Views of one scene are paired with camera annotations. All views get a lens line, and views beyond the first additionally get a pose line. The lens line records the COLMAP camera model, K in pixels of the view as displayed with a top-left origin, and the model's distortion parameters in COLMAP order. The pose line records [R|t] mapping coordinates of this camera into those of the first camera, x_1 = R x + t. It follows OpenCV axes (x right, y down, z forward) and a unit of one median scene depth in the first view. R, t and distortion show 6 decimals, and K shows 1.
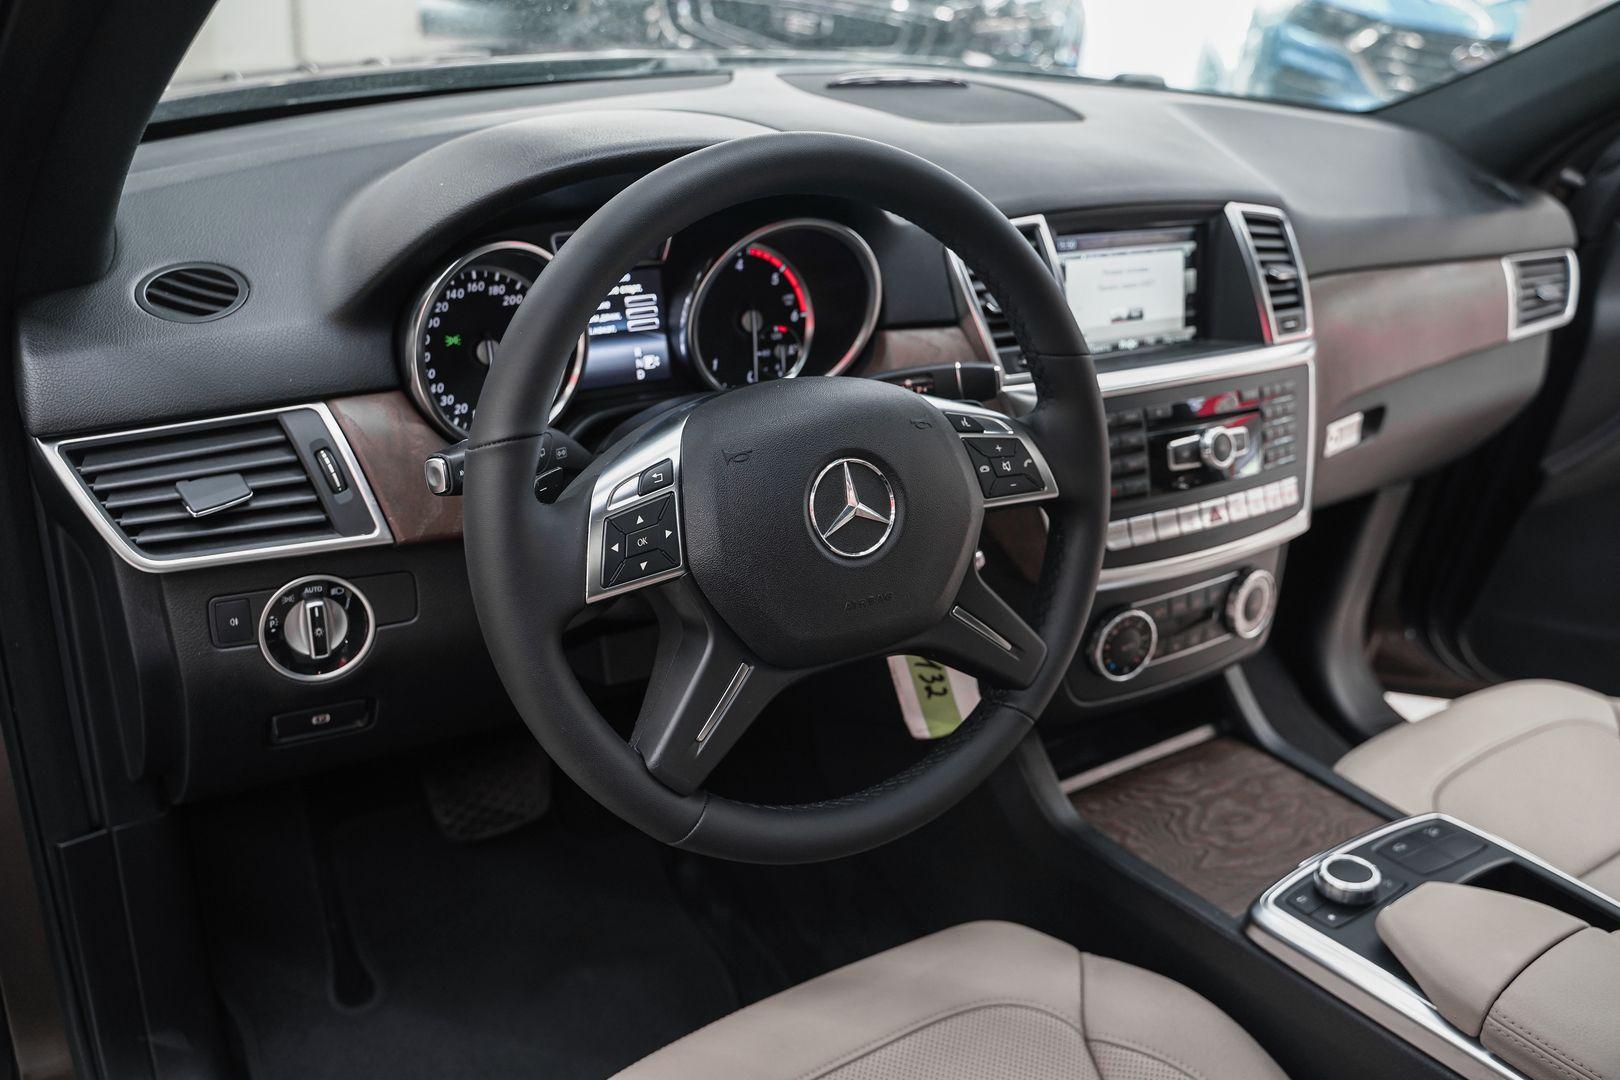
lens RADIAL K [[1323.1, 0, 810.0], [0, 1323.1, 540.0], [0, 0, 1]] dist [-0.112344, 0.071576]
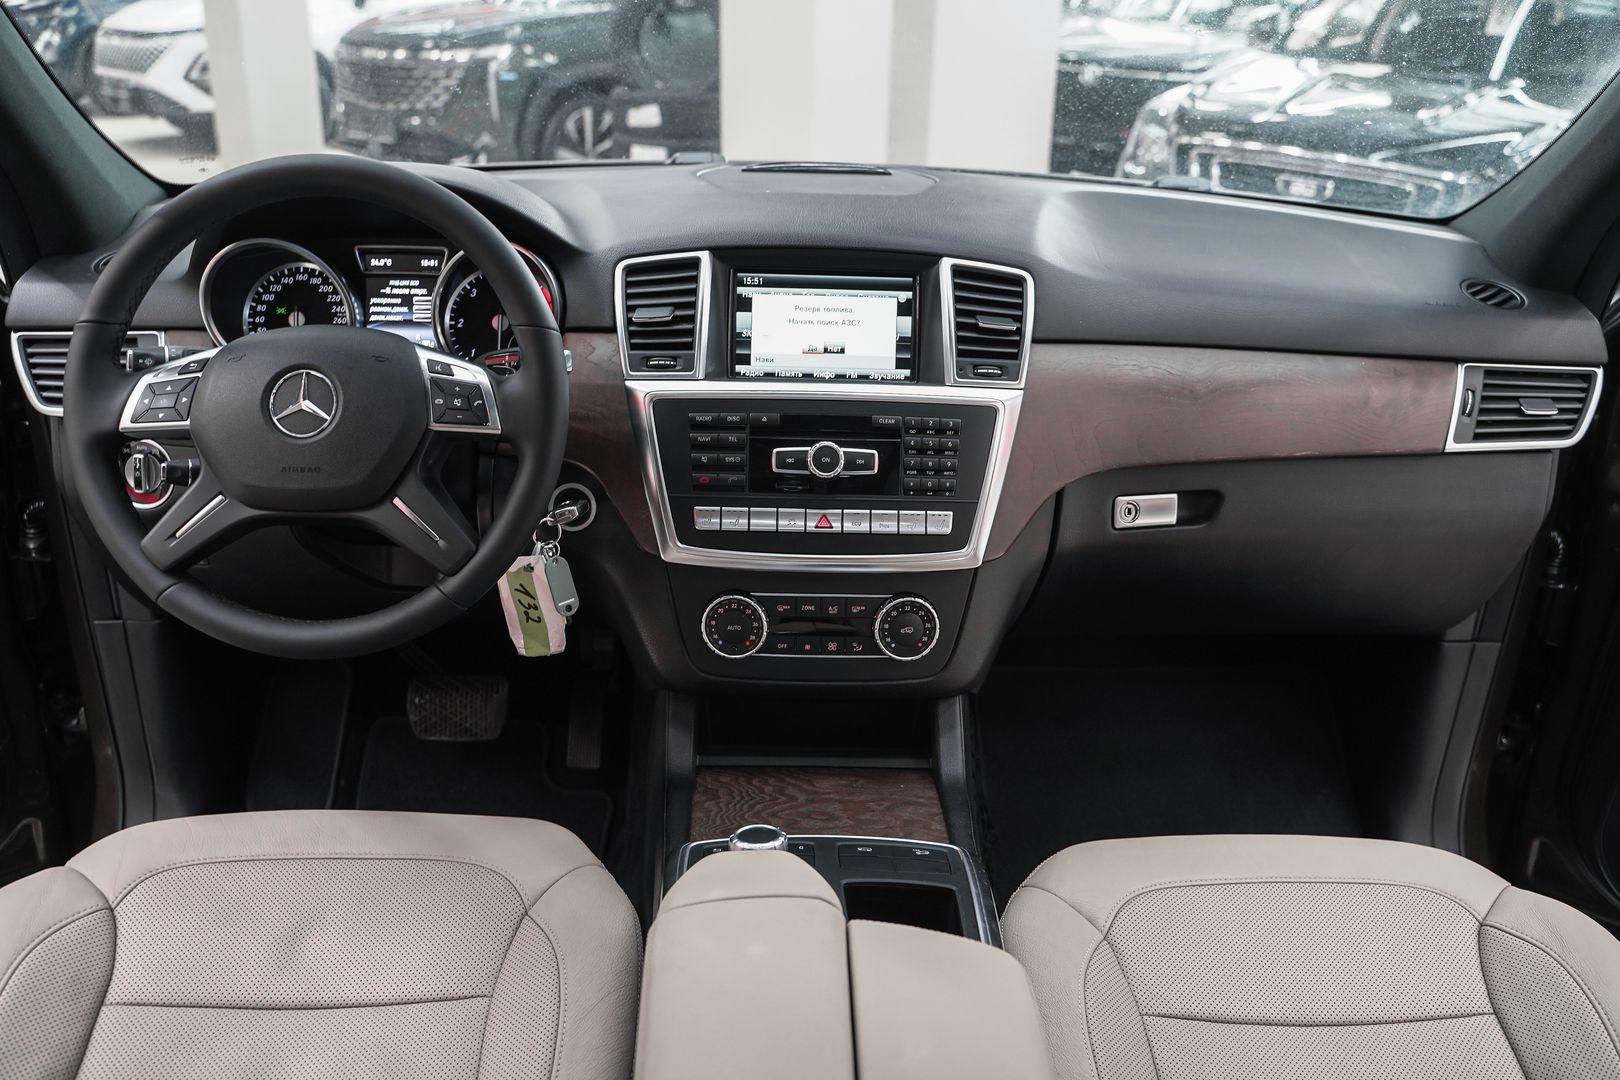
lens RADIAL K [[1323.1, 0, 810.0], [0, 1323.1, 540.0], [0, 0, 1]] dist [-0.112344, 0.071576]
pose [[0.856944, 0.131638, -0.498315, 0.852407], [-0.198223, 0.976646, -0.082885, 0.089215], [0.475767, 0.169806, 0.863025, 0.043899]]
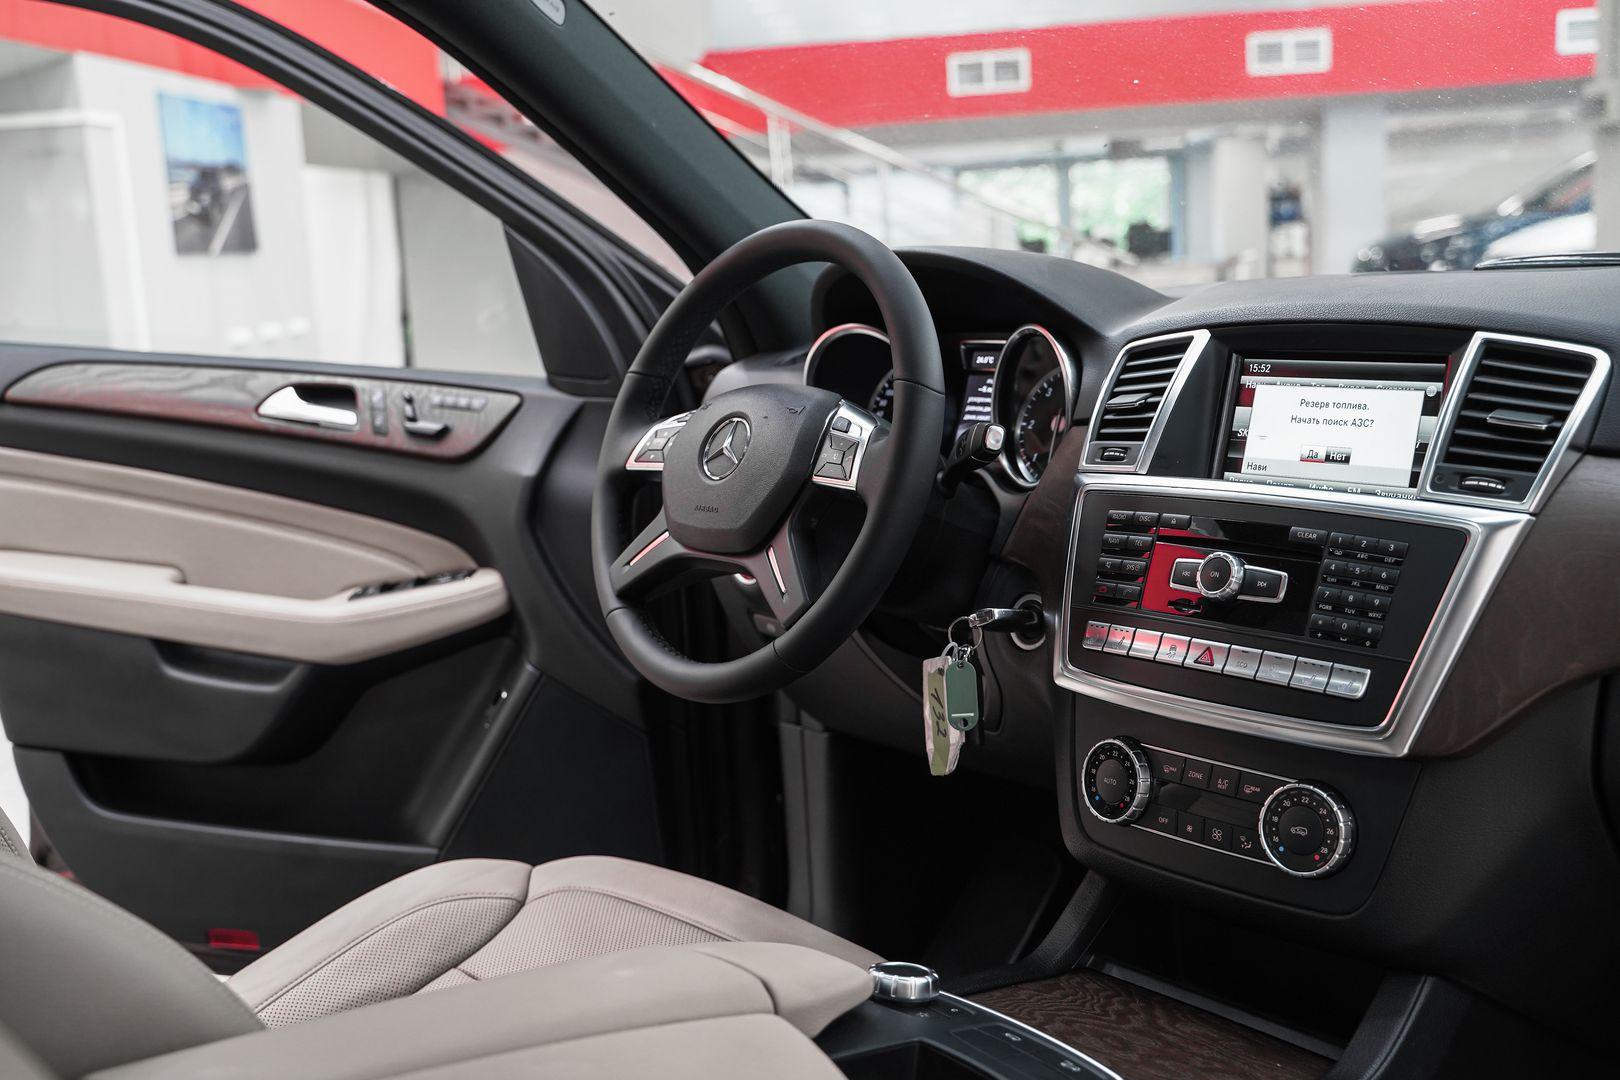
lens RADIAL K [[1702.9, 0, 810.0], [0, 1702.9, 540.0], [0, 0, 1]] dist [0.002358, 0.005785]
pose [[0.128340, 0.060659, -0.989873, 1.345605], [-0.423745, 0.905782, 0.000566, 0.019391], [0.896643, 0.419381, 0.141952, 0.590414]]
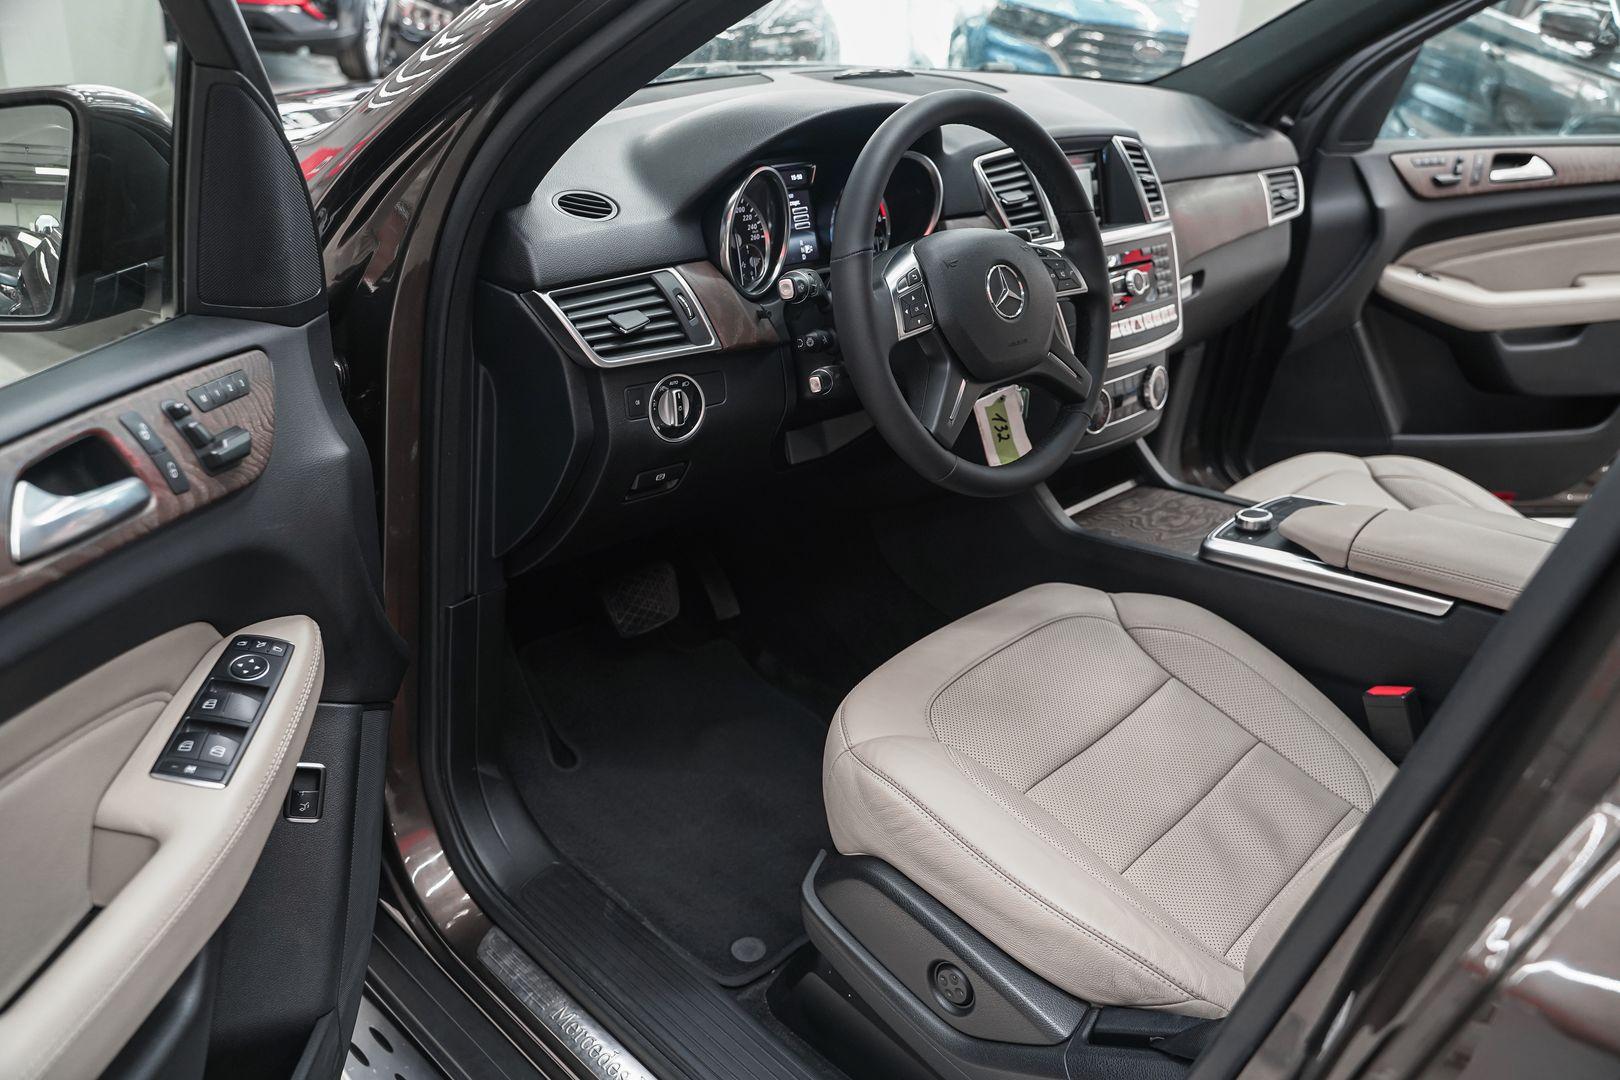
lens RADIAL K [[1323.1, 0, 810.0], [0, 1323.1, 540.0], [0, 0, 1]] dist [-0.112344, 0.071576]
pose [[0.972383, -0.119918, 0.200228, -0.438253], [0.123085, 0.992390, -0.003398, 0.199613], [-0.198297, 0.027950, 0.979743, -0.494781]]
